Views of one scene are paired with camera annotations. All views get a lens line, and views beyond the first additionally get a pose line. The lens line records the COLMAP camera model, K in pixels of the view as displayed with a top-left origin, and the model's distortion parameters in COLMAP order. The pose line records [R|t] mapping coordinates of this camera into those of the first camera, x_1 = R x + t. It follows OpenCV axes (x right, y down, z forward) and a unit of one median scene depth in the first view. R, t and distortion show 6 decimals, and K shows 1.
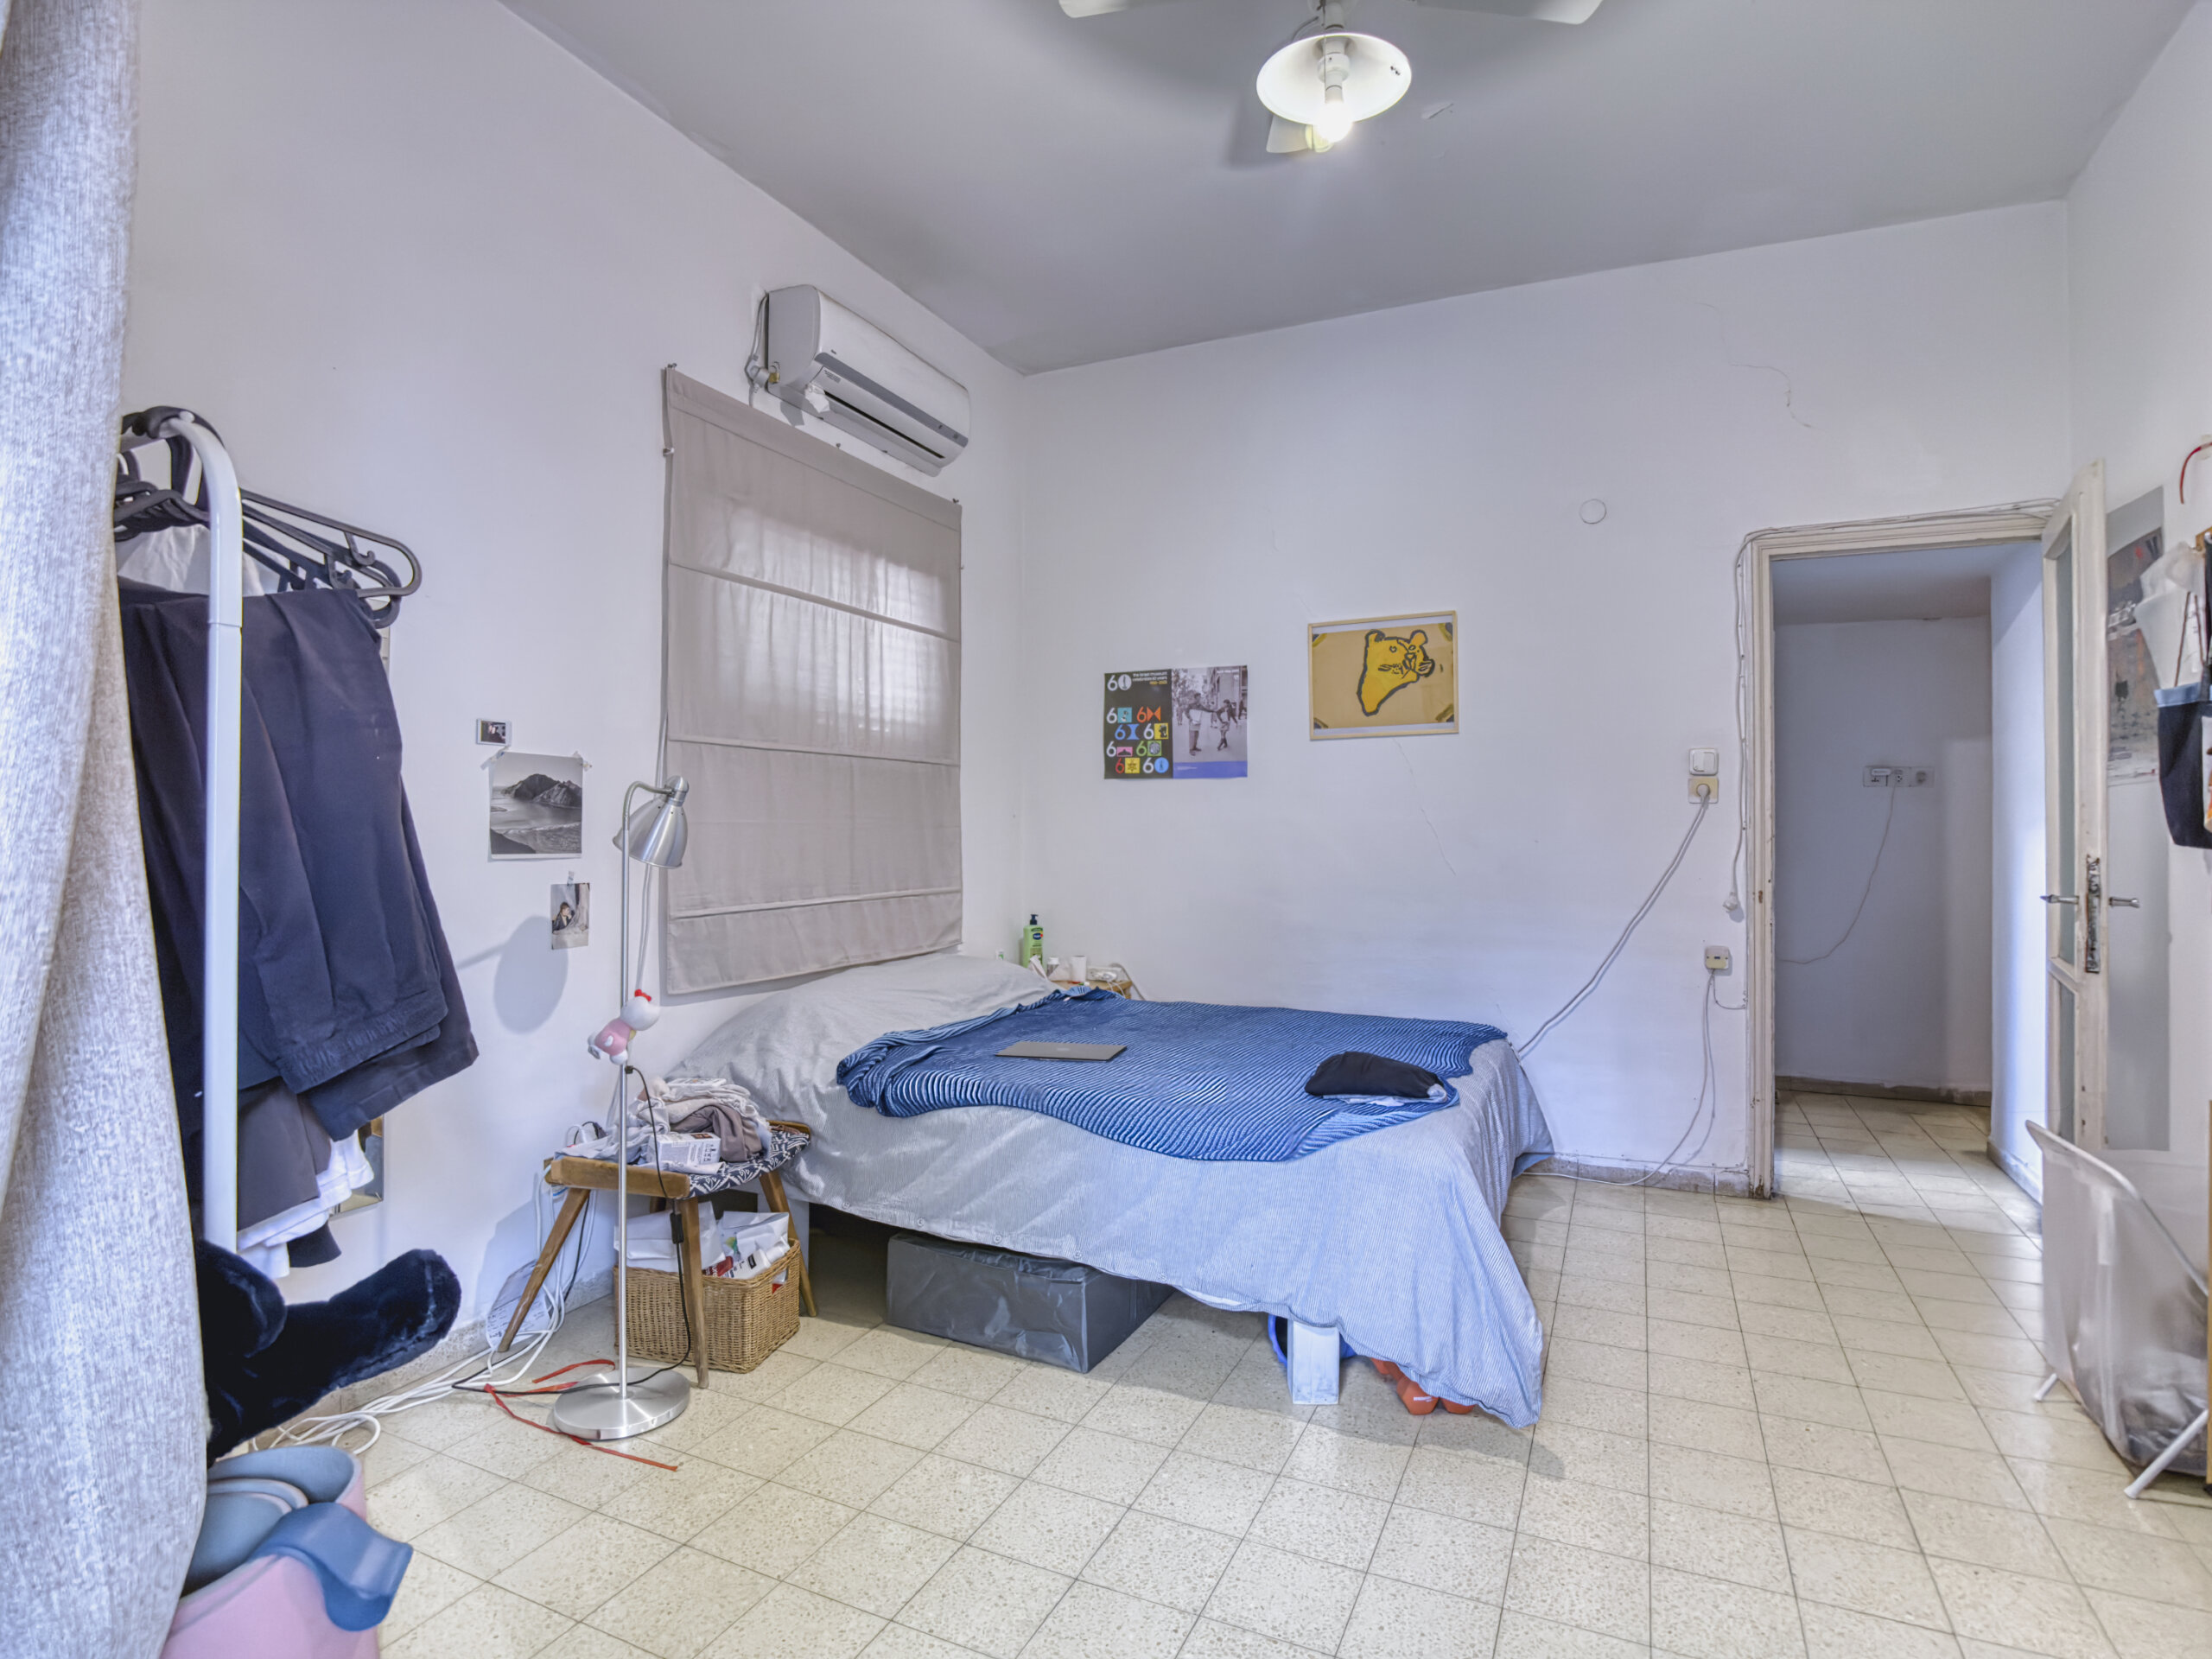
lens RADIAL K [[1135.2, 0, 1106.0], [0, 1135.2, 829.5], [0, 0, 1]] dist [0.004624, -0.037439]
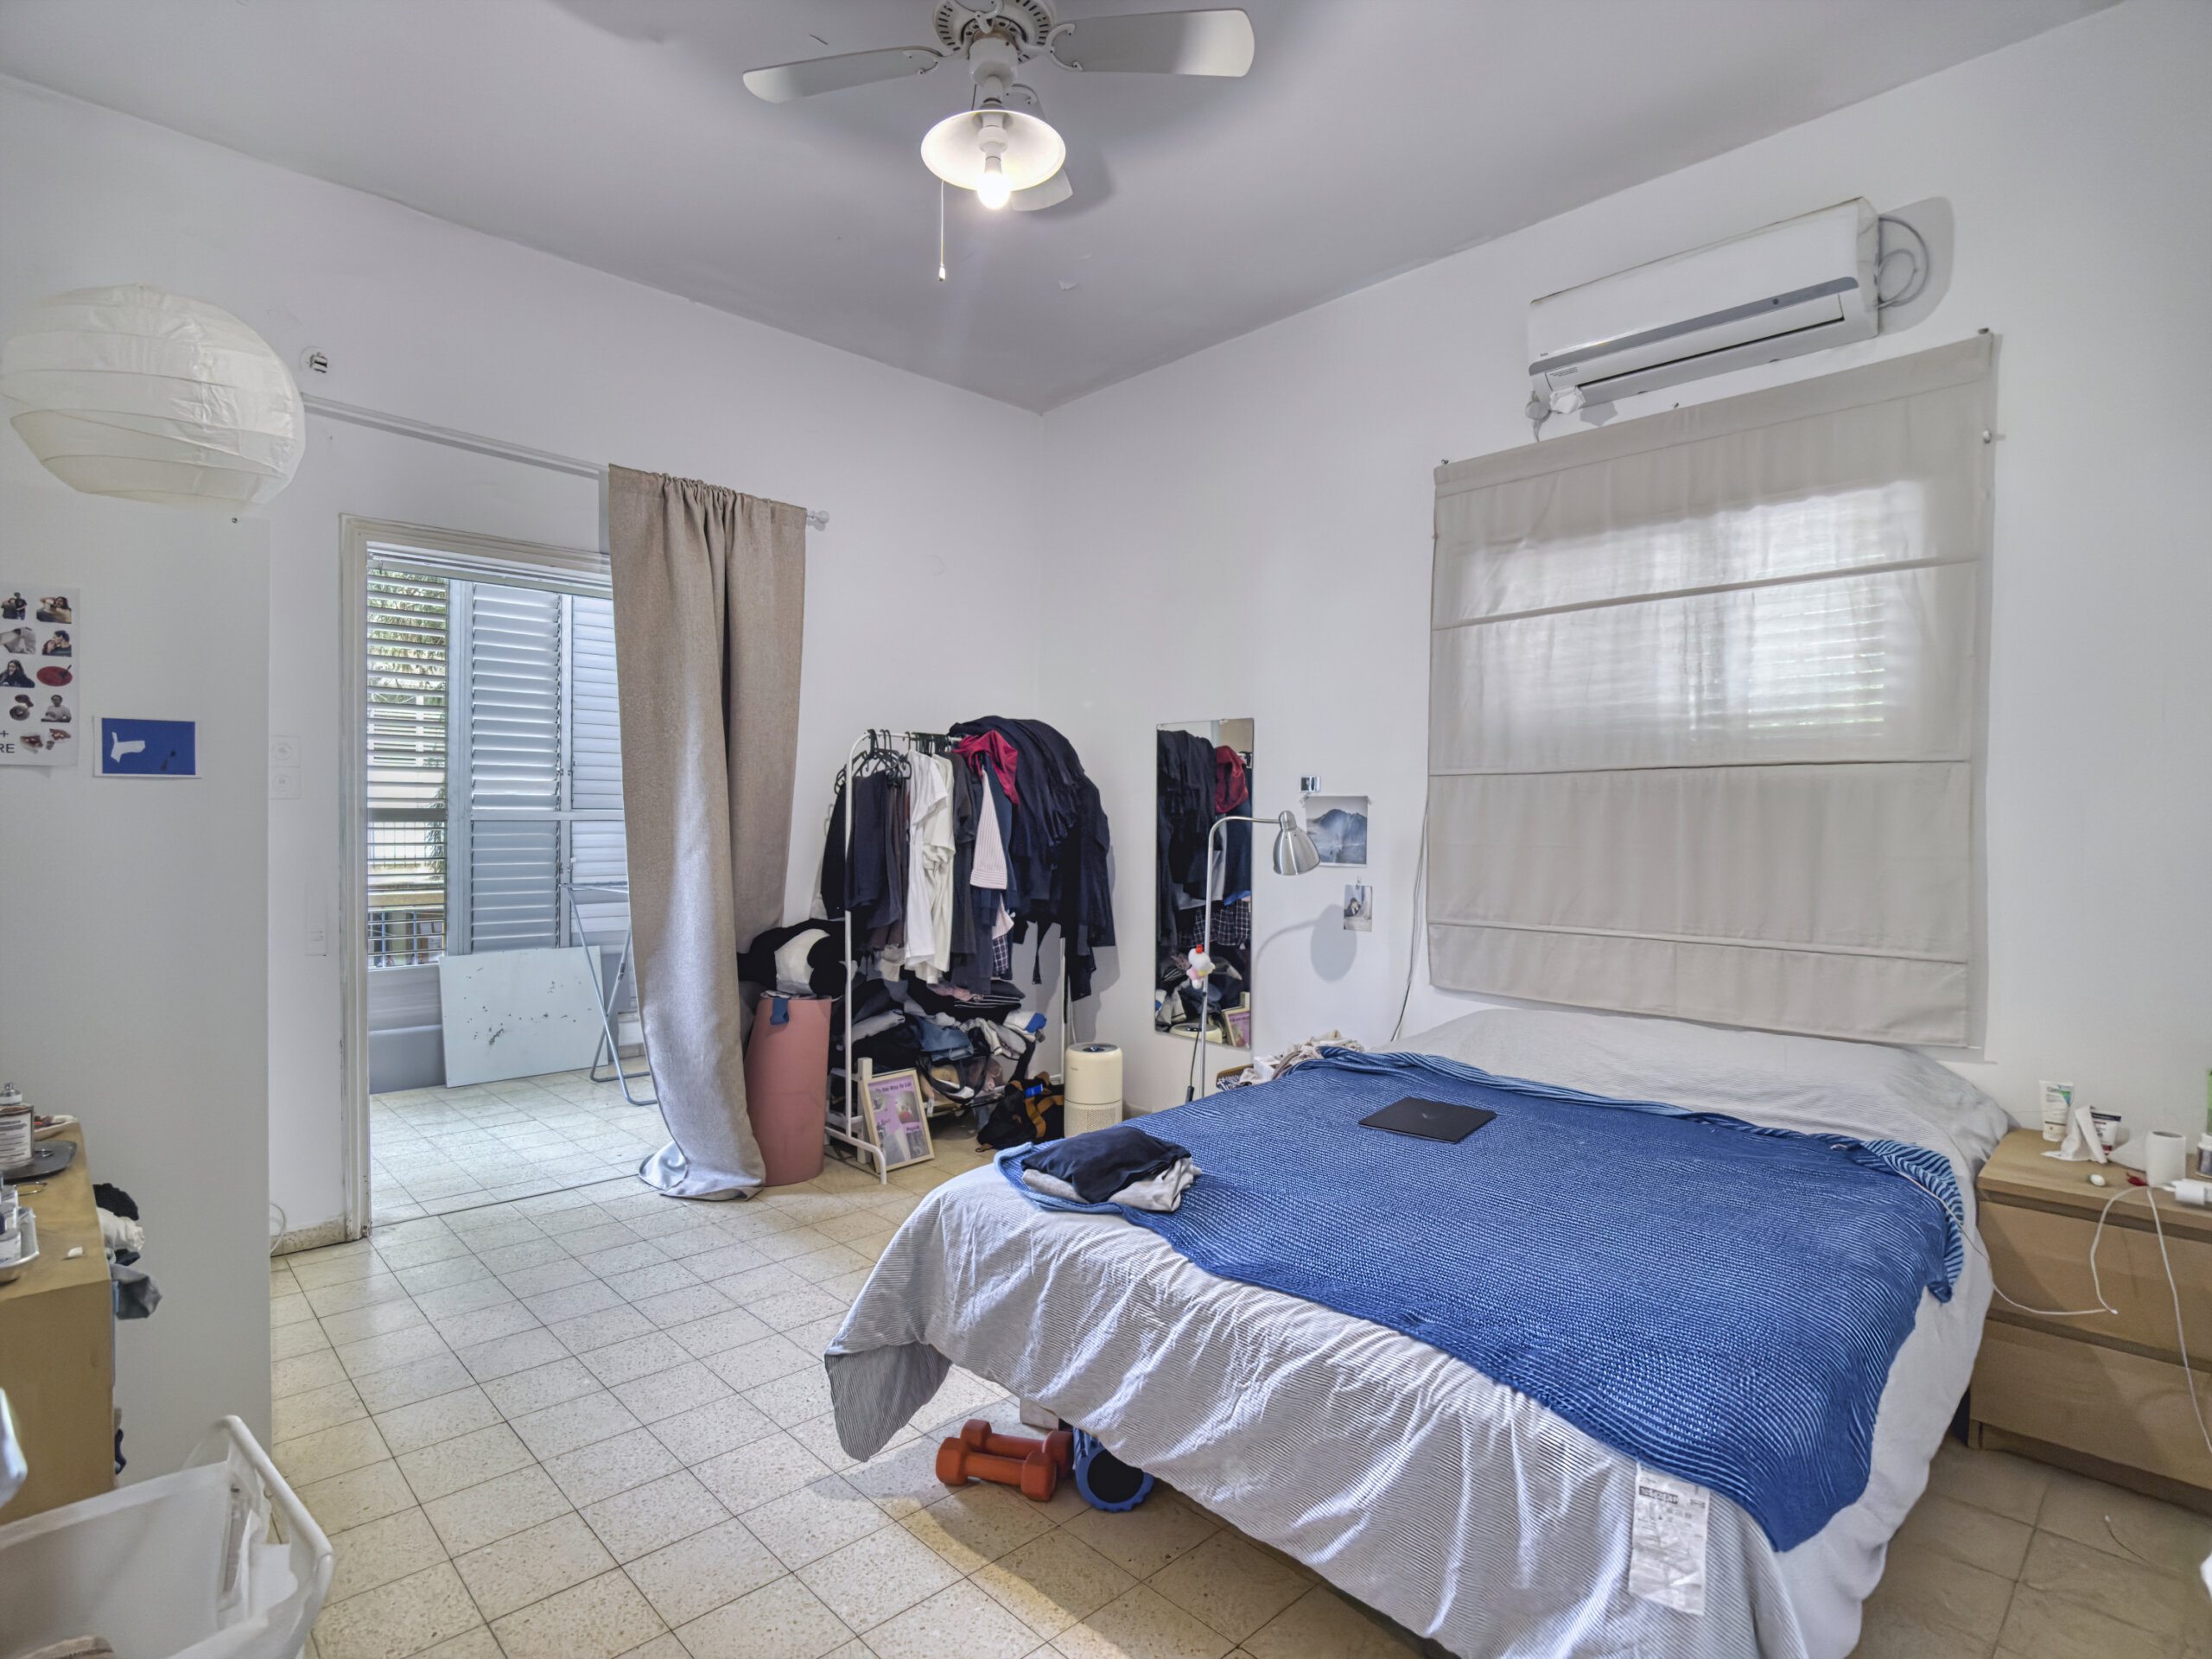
lens RADIAL K [[1135.2, 0, 1106.0], [0, 1135.2, 829.5], [0, 0, 1]] dist [0.004624, -0.037439]
pose [[-0.366844, 0.004037, -0.930274, 0.905387], [-0.003385, 0.999978, 0.005675, -0.027352], [0.930277, 0.005231, -0.366822, 1.158147]]
